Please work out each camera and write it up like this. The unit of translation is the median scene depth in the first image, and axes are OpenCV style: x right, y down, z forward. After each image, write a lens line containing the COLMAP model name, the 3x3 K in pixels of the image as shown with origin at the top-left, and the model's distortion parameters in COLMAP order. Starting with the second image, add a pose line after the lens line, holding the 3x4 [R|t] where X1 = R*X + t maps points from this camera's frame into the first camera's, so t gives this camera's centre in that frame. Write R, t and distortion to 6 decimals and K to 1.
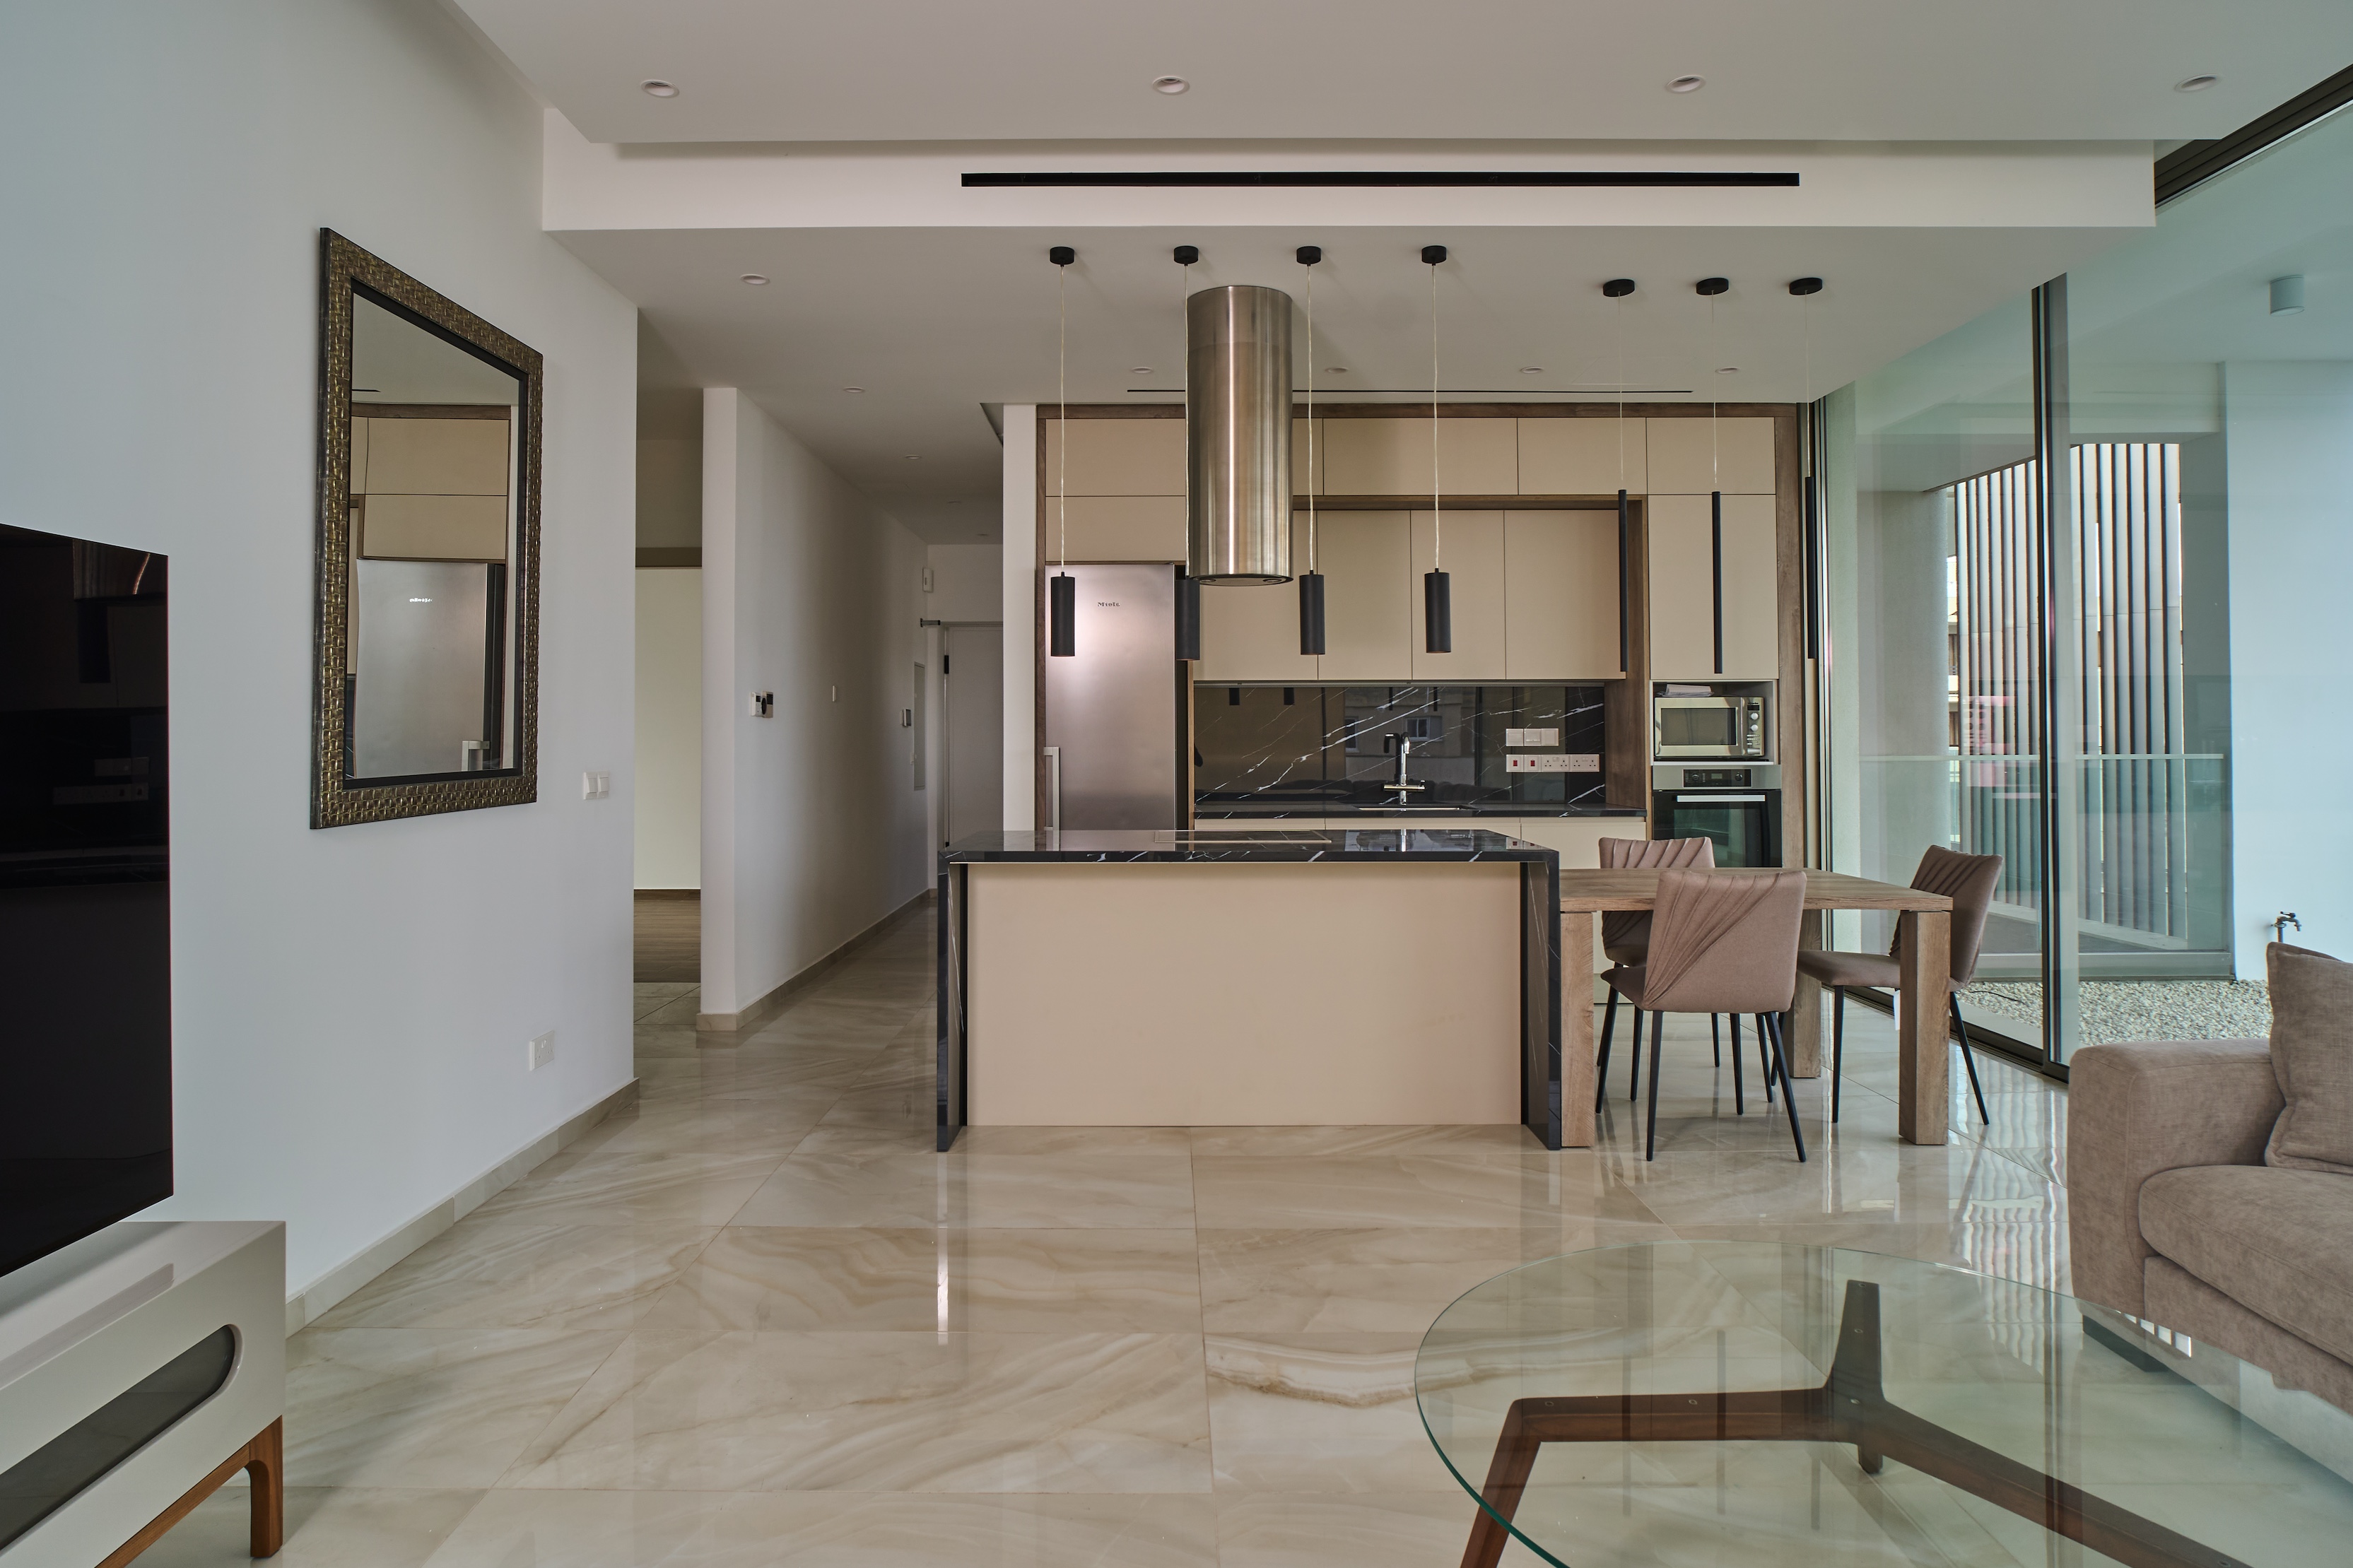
lens RADIAL K [[1321.5, 0, 1173.4], [0, 1321.5, 724.3], [0, 0, 1]] dist [-0.027363, 0.002626]
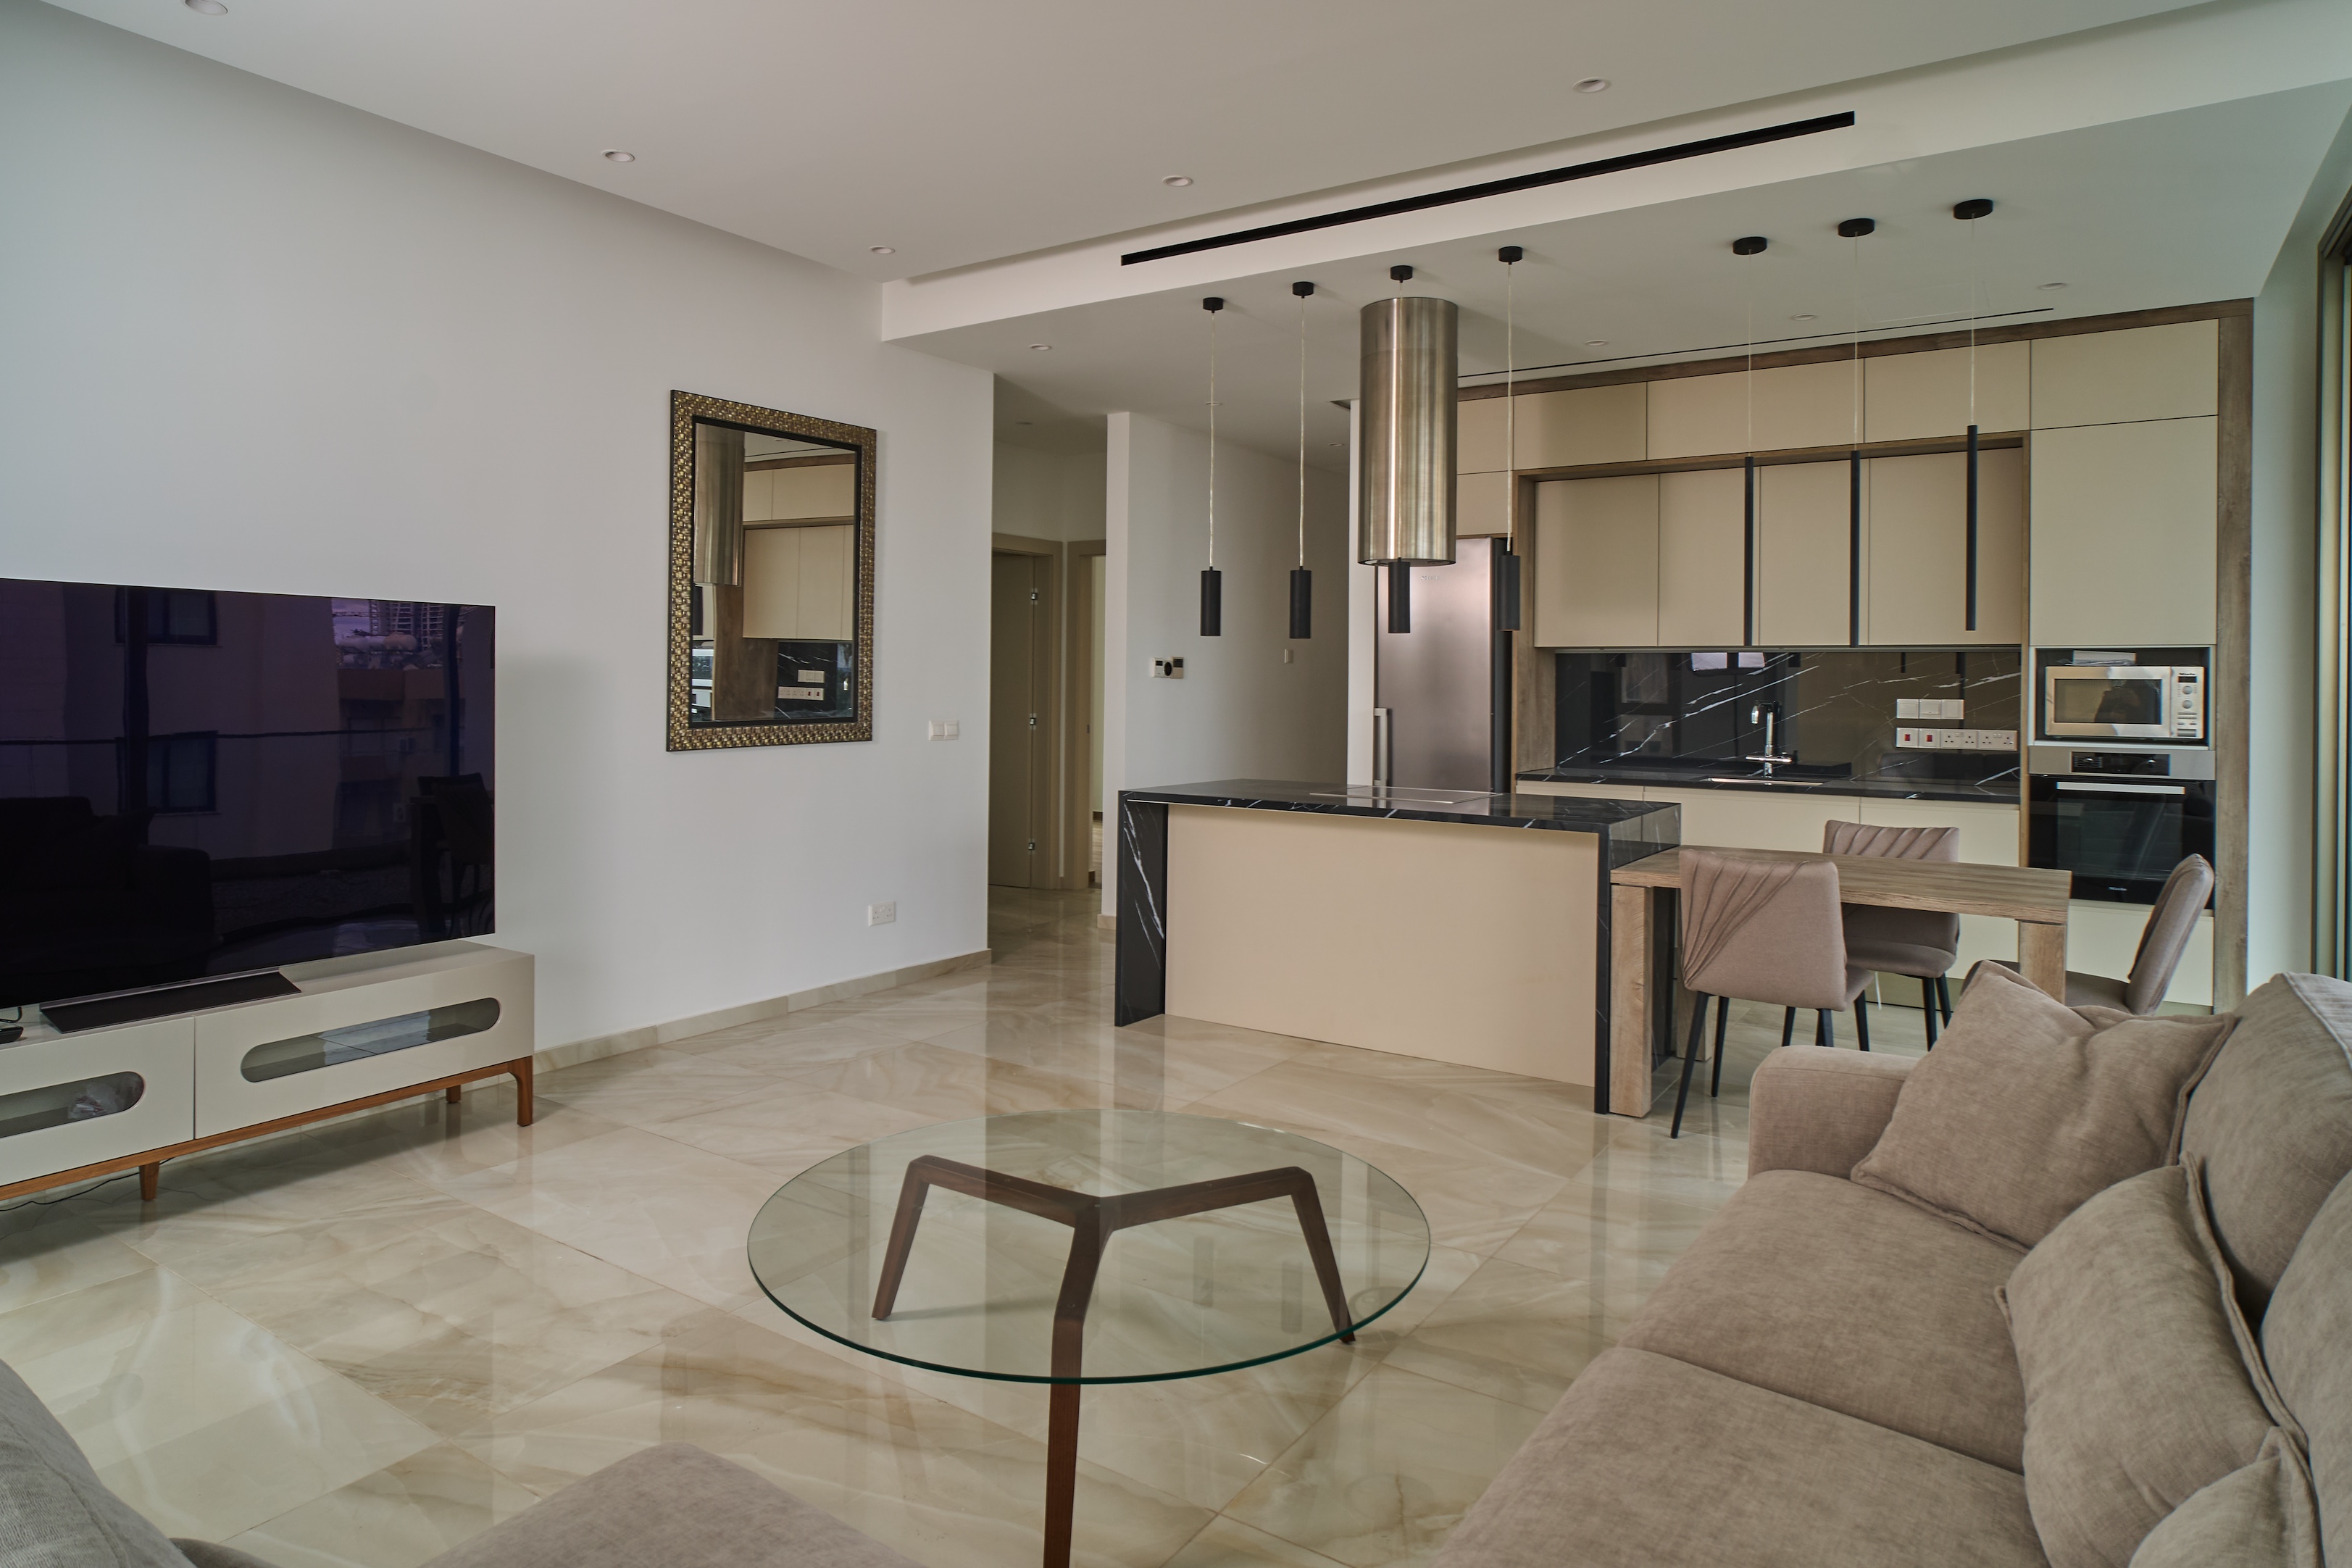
lens RADIAL K [[1373.0, 0, 1191.1], [0, 1373.0, 692.8], [0, 0, 1]] dist [-0.026032, 0.002026]
pose [[0.835461, 0.016576, -0.549300, 0.396610], [-0.008548, 0.999816, 0.017170, -0.013835], [0.549484, -0.009650, 0.835449, -0.043021]]
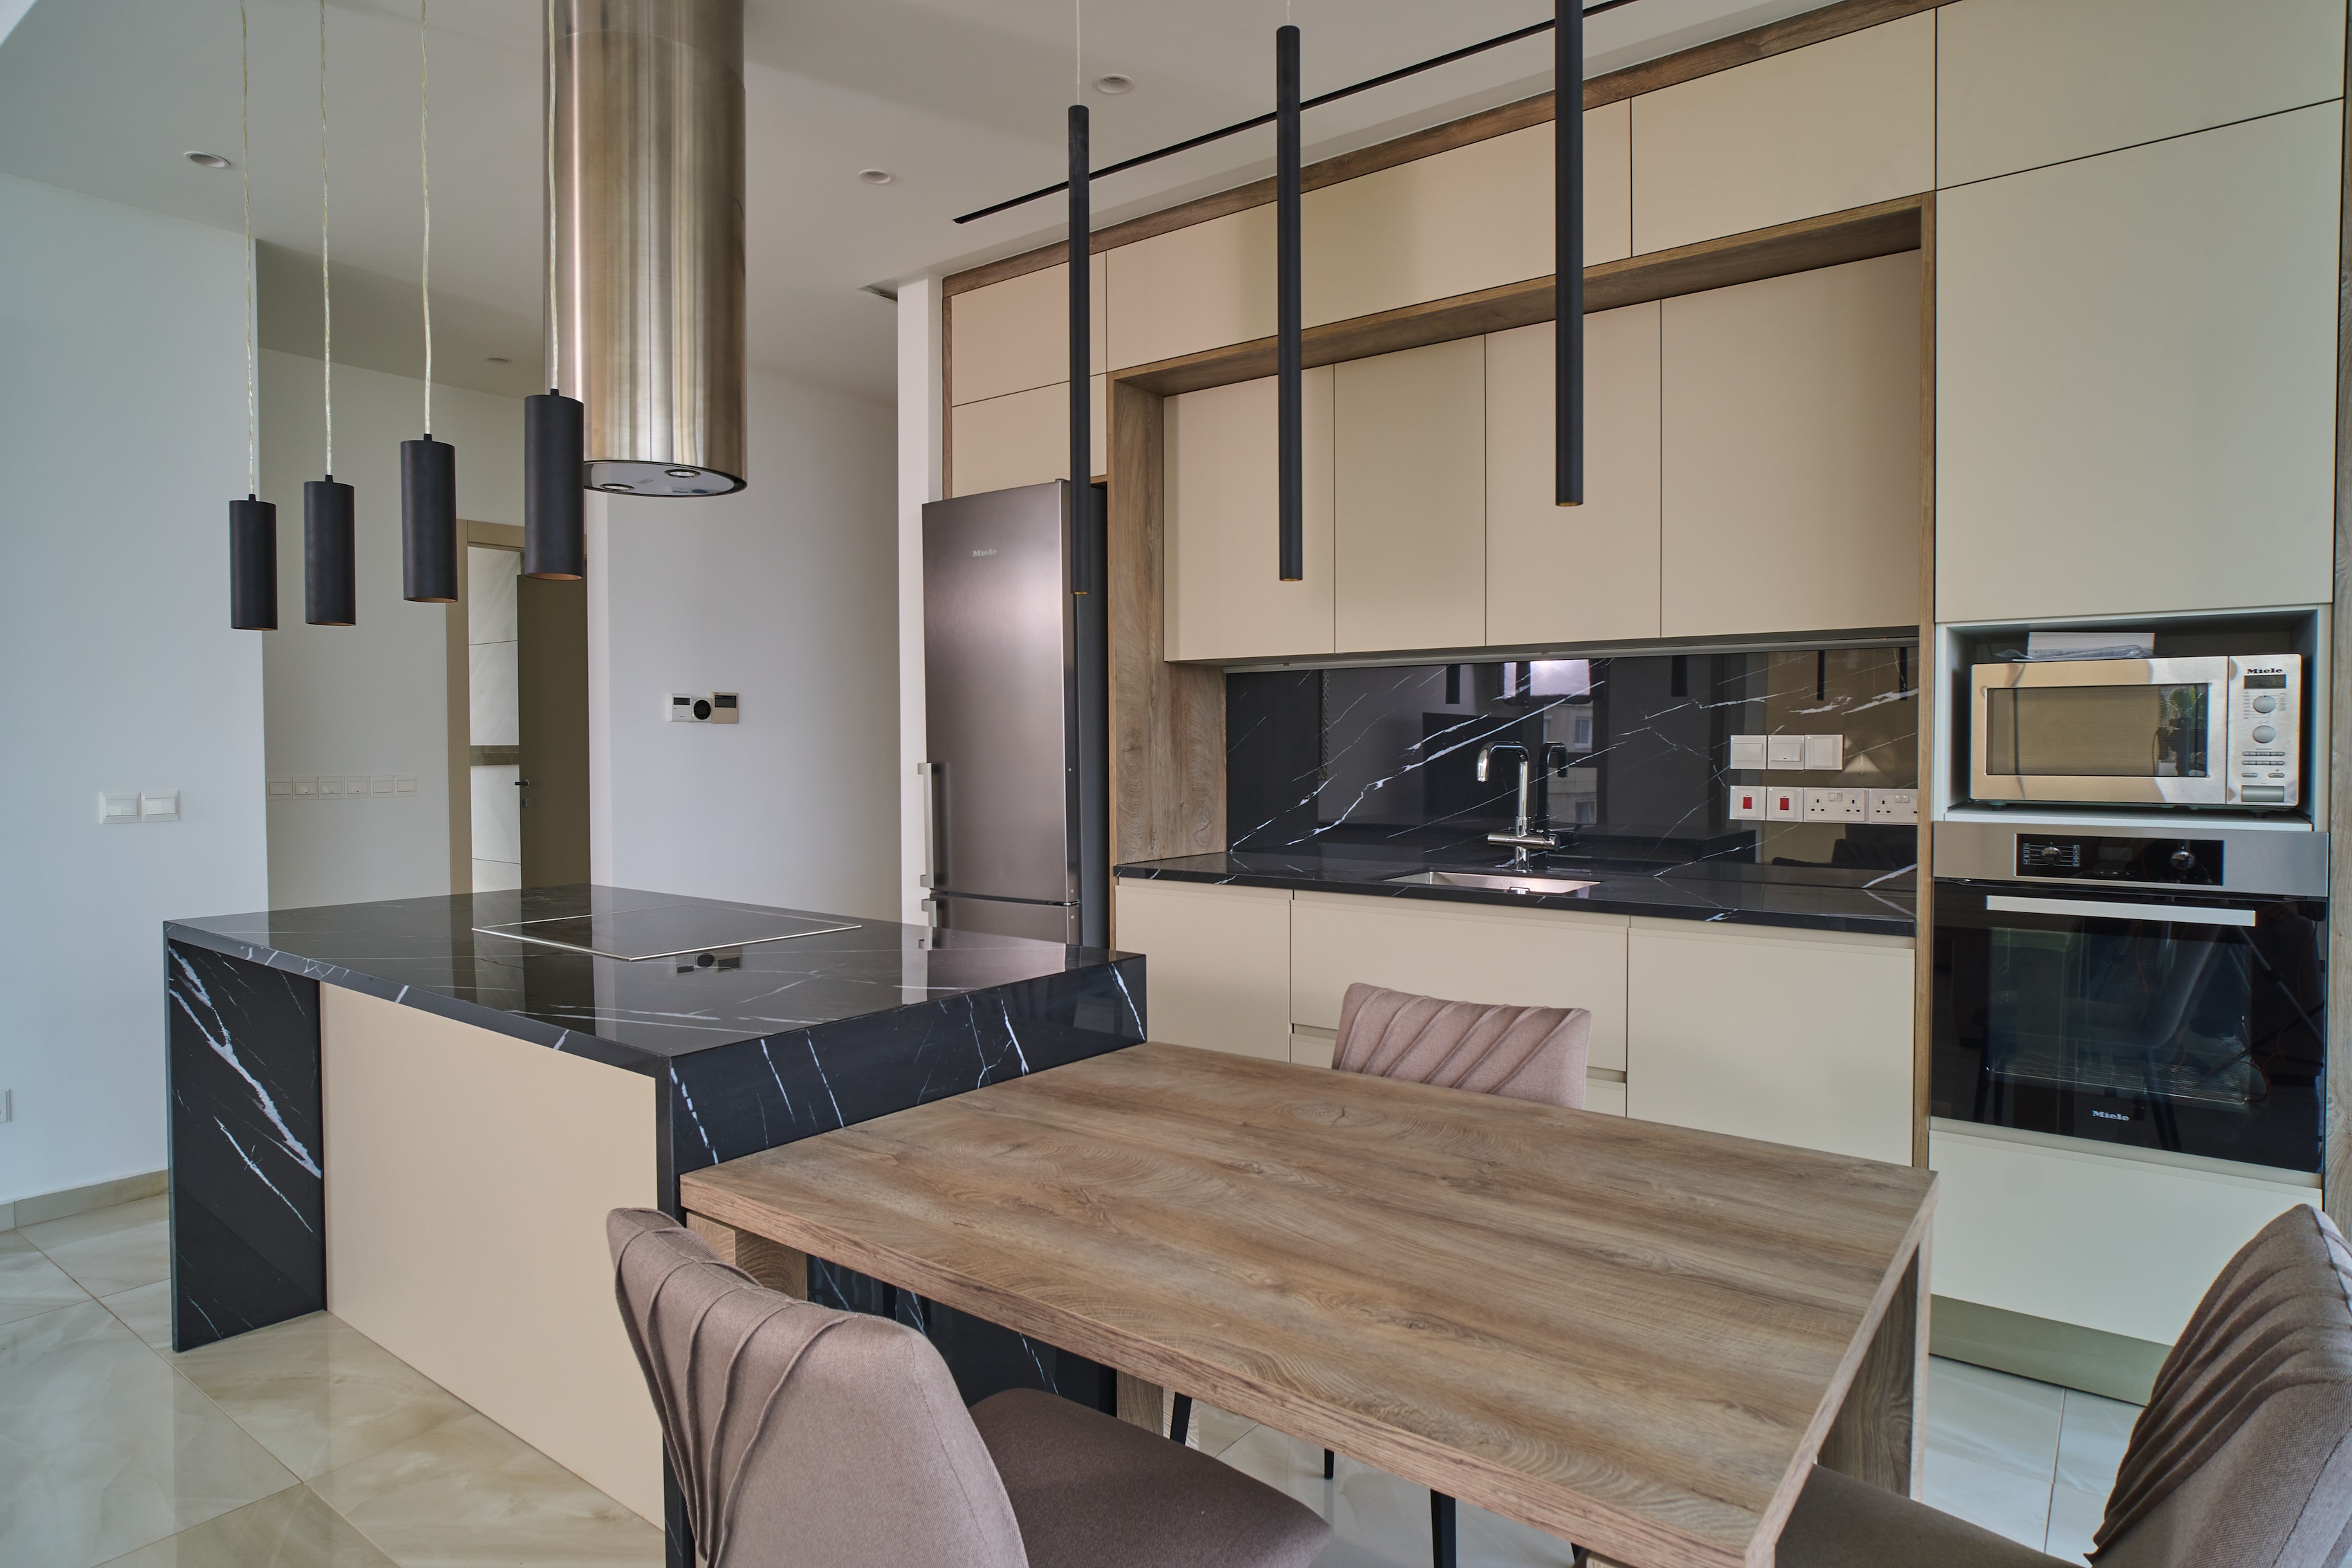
lens RADIAL K [[1323.1, 0, 1176.0], [0, 1323.1, 784.0], [0, 0, 1]] dist [-0.016806, -0.000802]
pose [[0.796274, 0.021239, -0.604563, 0.430132], [0.007298, 0.998973, 0.044707, -0.002213], [0.604892, -0.040011, 0.795302, 0.509038]]
